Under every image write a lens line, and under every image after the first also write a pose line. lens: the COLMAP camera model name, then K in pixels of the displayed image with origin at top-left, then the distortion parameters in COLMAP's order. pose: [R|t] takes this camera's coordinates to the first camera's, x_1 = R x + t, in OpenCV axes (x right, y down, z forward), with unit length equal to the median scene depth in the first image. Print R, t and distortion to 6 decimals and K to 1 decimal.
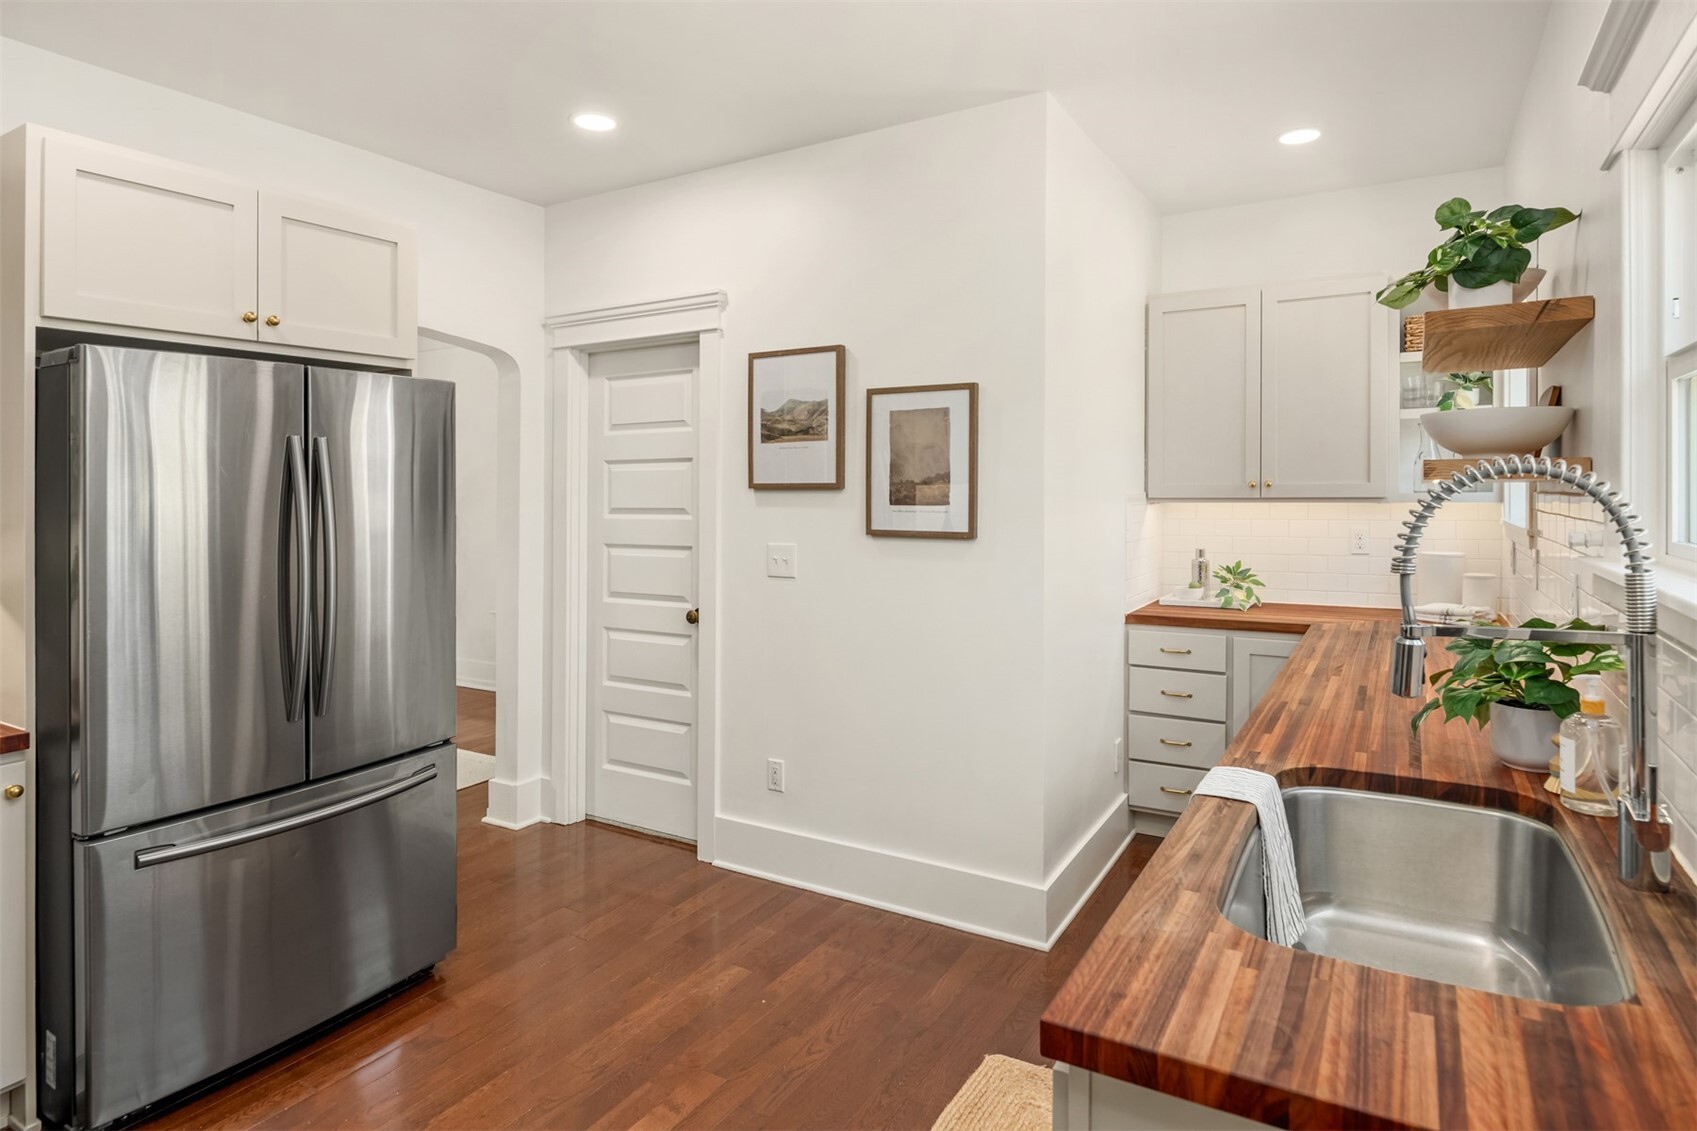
lens RADIAL K [[930.7, 0, 848.2], [0, 930.7, 455.9], [0, 0, 1]] dist [-0.003147, -0.000390]
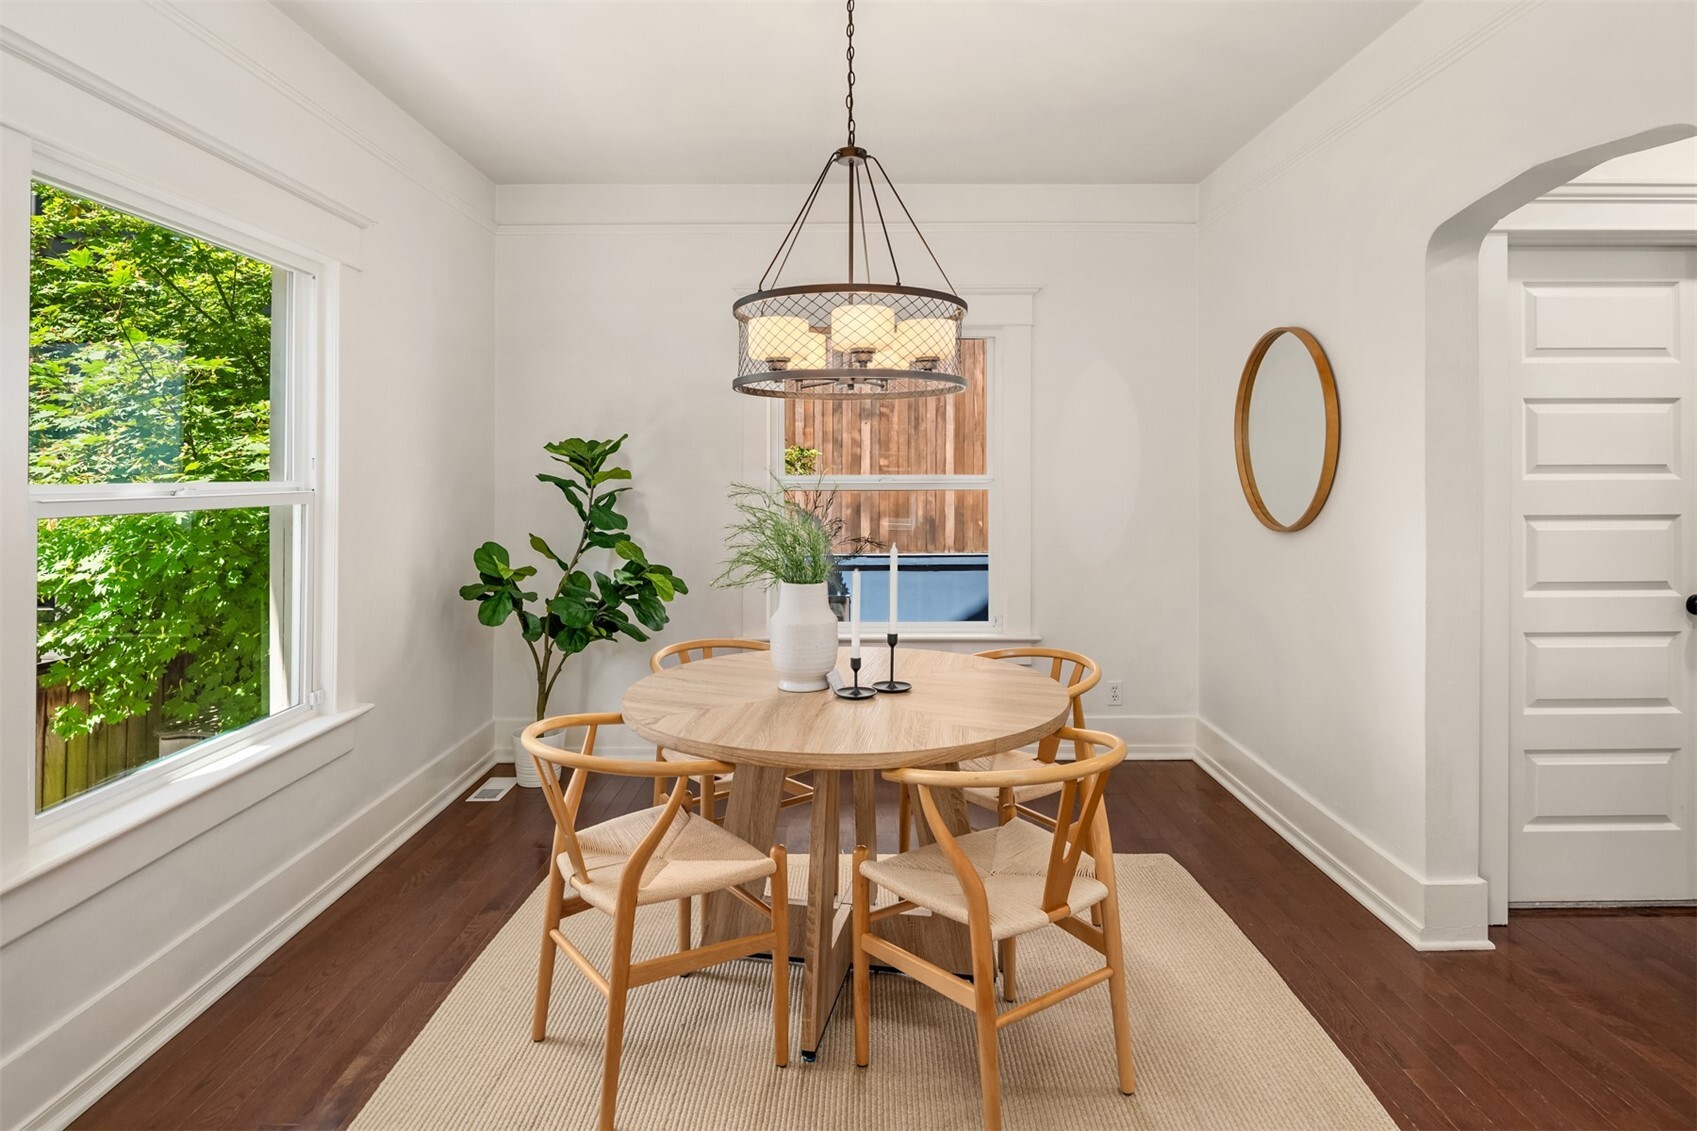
lens RADIAL K [[930.7, 0, 848.2], [0, 930.7, 455.9], [0, 0, 1]] dist [-0.003147, -0.000390]
pose [[0.855999, 0.015241, 0.516753, -1.098168], [-0.021970, 0.999735, 0.006907, 0.056618], [-0.516511, -0.017265, 0.856107, 0.678429]]
